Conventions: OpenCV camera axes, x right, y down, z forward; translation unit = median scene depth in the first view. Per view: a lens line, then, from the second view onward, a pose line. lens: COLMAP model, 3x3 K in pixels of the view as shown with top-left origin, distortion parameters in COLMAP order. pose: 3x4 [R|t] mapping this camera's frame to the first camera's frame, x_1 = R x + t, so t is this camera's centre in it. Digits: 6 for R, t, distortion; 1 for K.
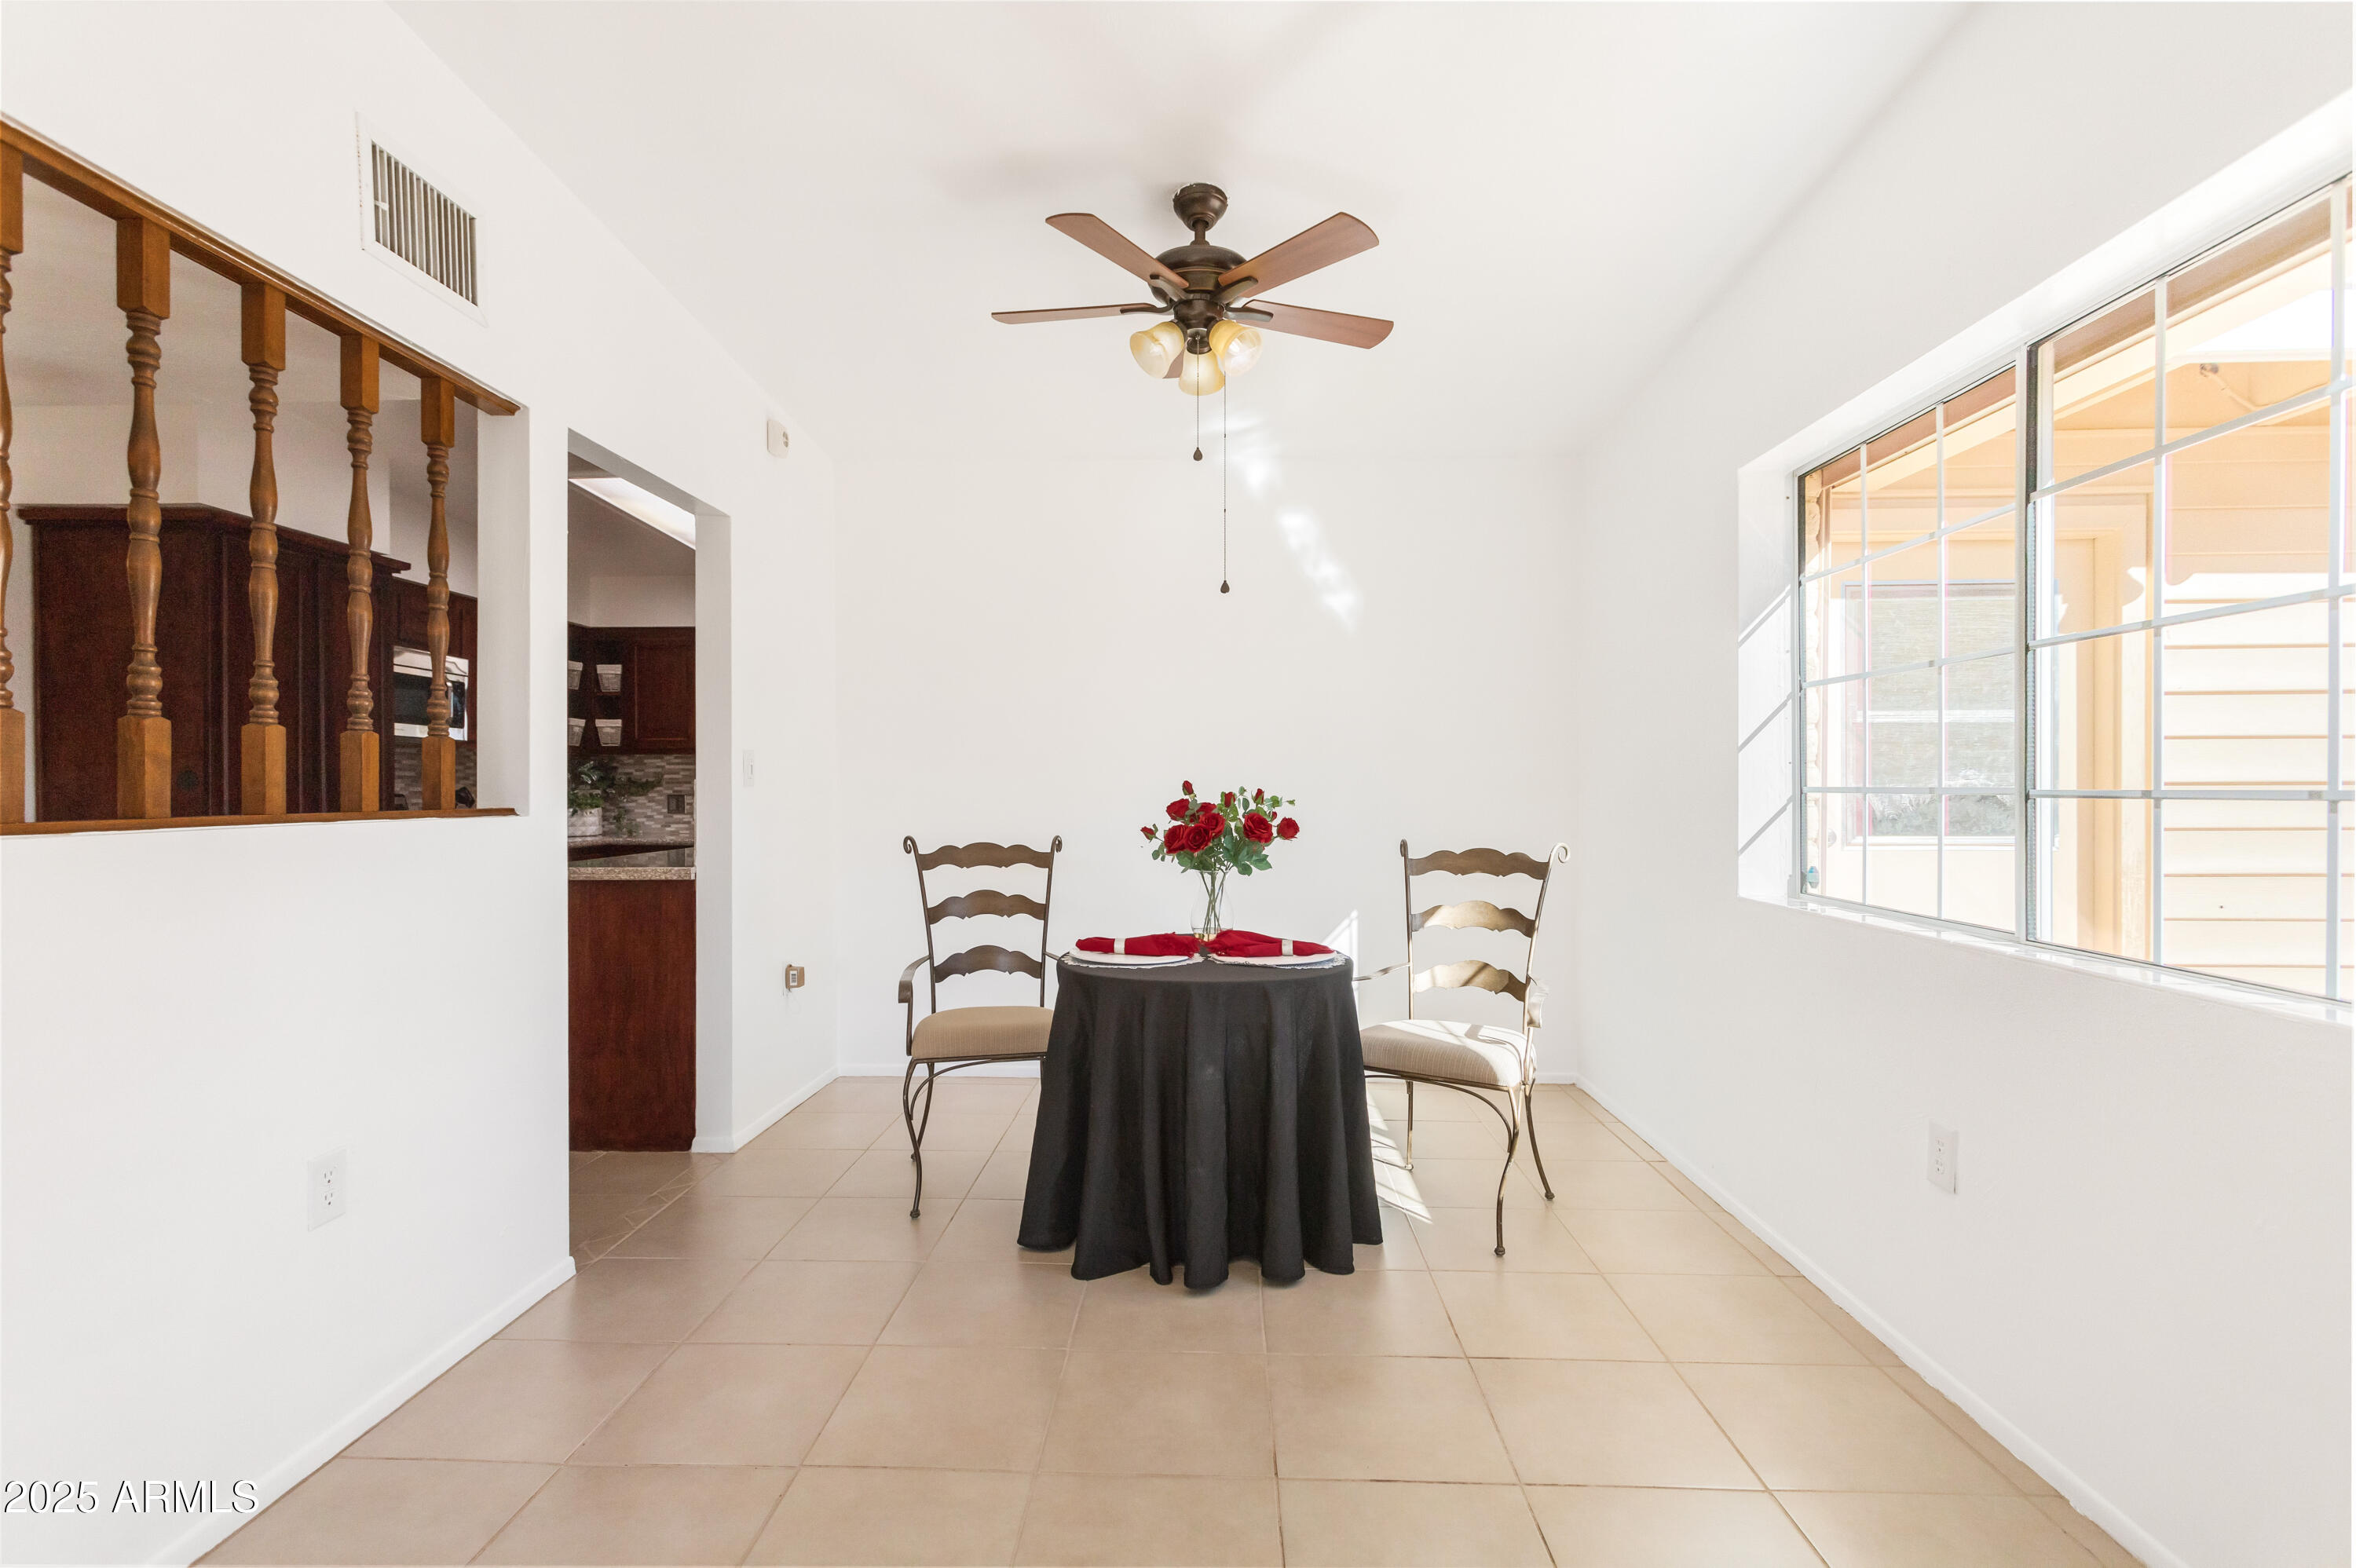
lens RADIAL K [[1139.3, 0, 1178.1], [0, 1139.3, 792.8], [0, 0, 1]] dist [0.011826, 0.000790]
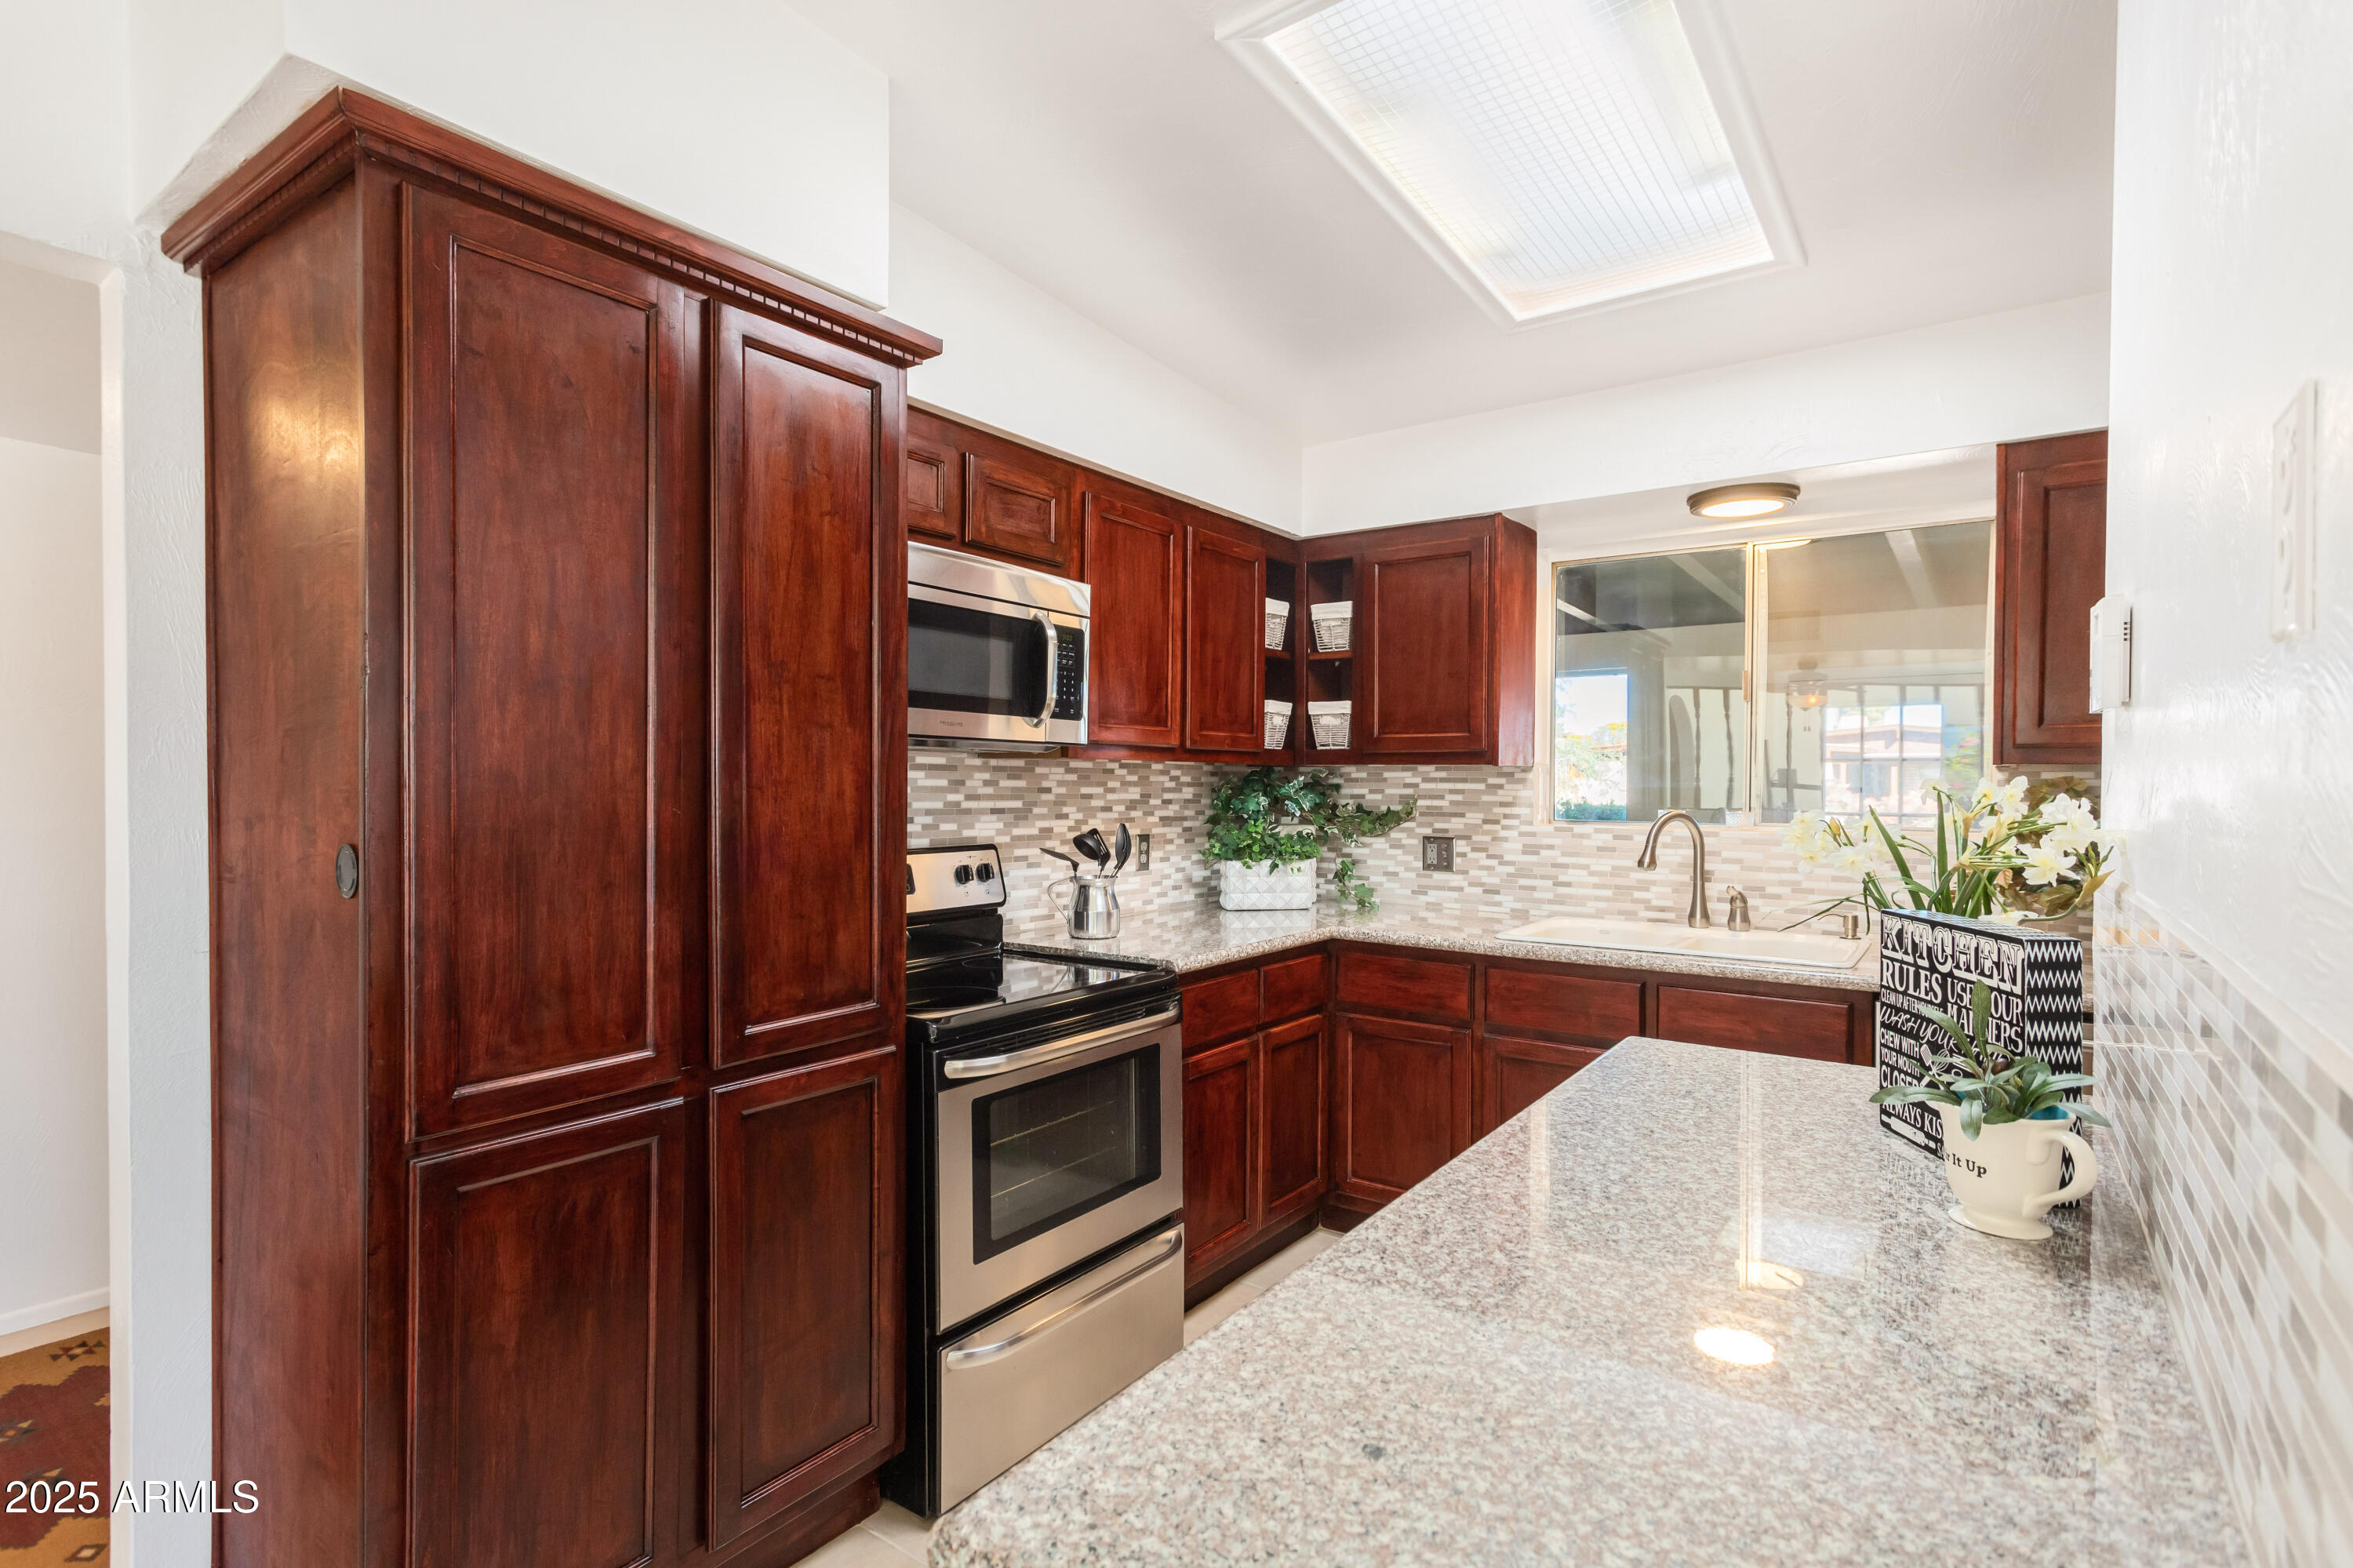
lens RADIAL K [[1138.0, 0, 1176.4], [0, 1138.0, 786.7], [0, 0, 1]] dist [0.011826, 0.000790]
pose [[0.836460, 0.009731, -0.547942, -0.248668], [-0.009818, 0.999948, 0.002772, -0.023061], [0.547940, 0.003061, 0.836512, 0.480459]]
